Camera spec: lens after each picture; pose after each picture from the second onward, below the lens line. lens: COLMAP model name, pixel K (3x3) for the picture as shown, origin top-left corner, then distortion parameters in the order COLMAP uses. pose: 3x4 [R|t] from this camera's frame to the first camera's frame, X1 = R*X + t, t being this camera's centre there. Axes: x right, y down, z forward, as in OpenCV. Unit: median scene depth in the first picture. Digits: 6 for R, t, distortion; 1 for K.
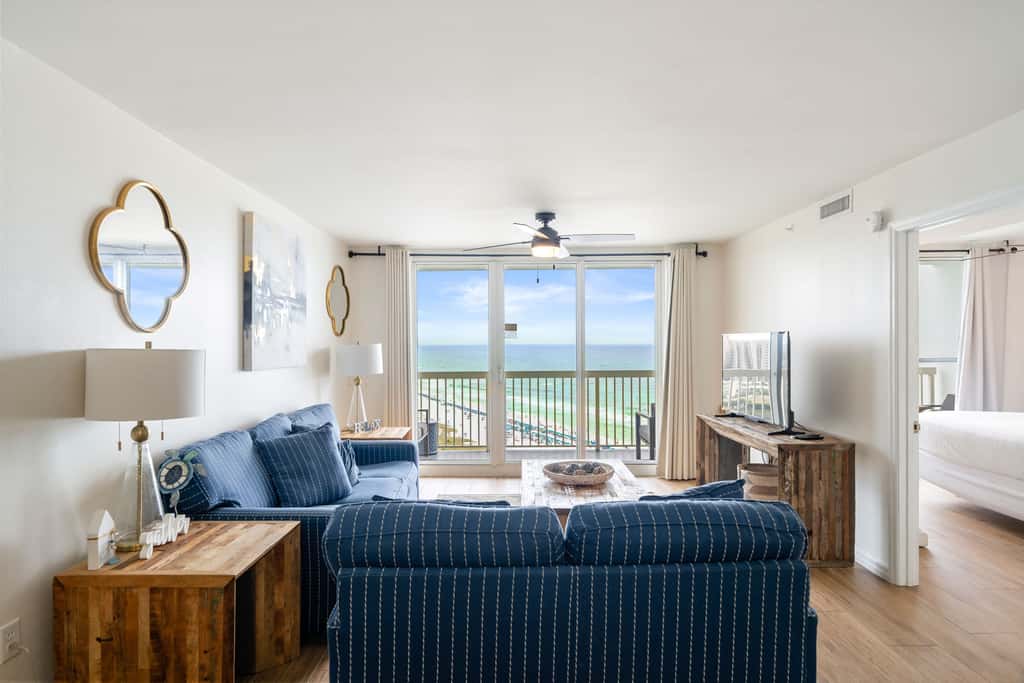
lens RADIAL K [[567.2, 0, 499.8], [0, 567.2, 345.4], [0, 0, 1]] dist [-0.005370, -0.000291]
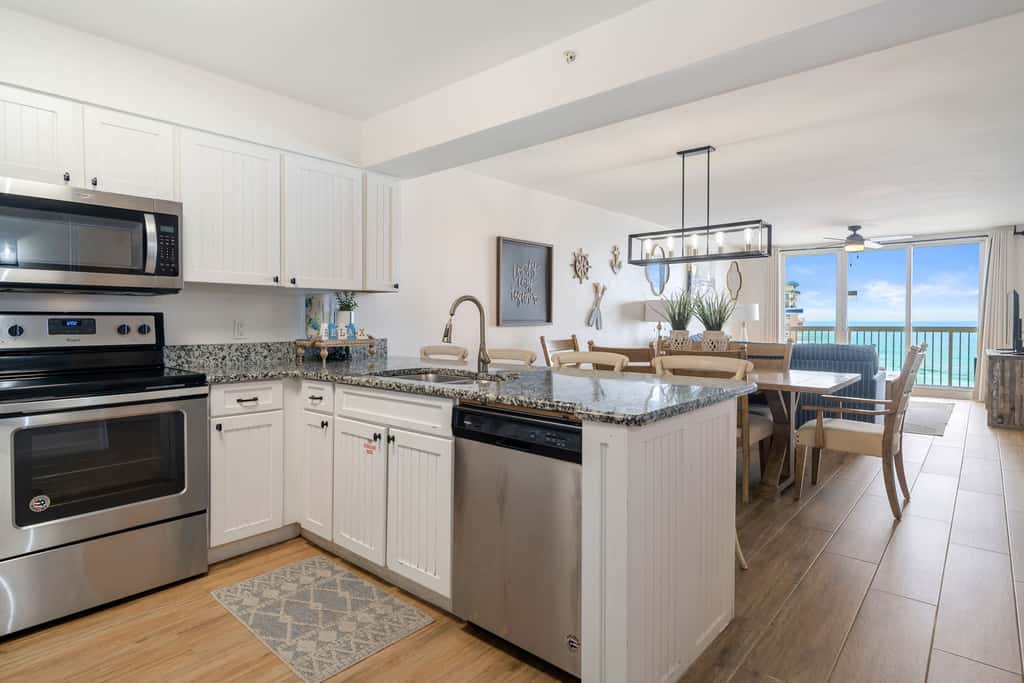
lens RADIAL K [[546.0, 0, 509.1], [0, 546.0, 326.8], [0, 0, 1]] dist [0.001124, 0.000759]
pose [[0.762727, 0.014506, -0.646558, 0.381870], [-0.006680, 0.999872, 0.014553, 0.062322], [0.646687, -0.006781, 0.762726, -1.023765]]
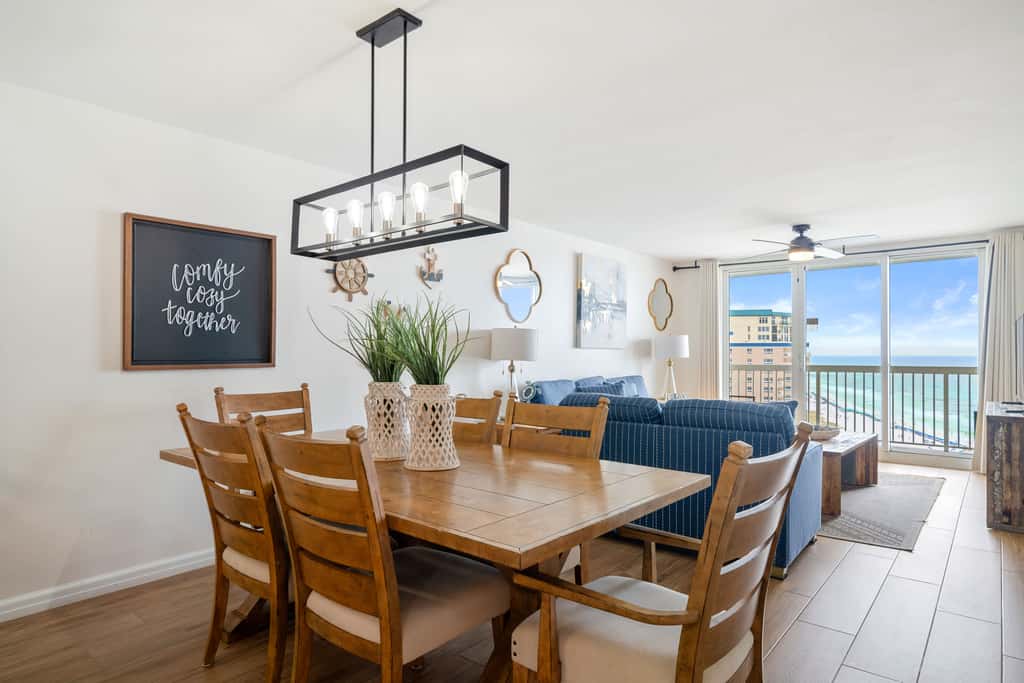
lens RADIAL K [[580.0, 0, 508.3], [0, 580.0, 346.0], [0, 0, 1]] dist [0.000816, -0.001257]
pose [[0.769981, 0.000012, -0.638067, 0.417351], [-0.009679, 0.999885, -0.011661, 0.052198], [0.637993, 0.015155, 0.769893, -0.388986]]
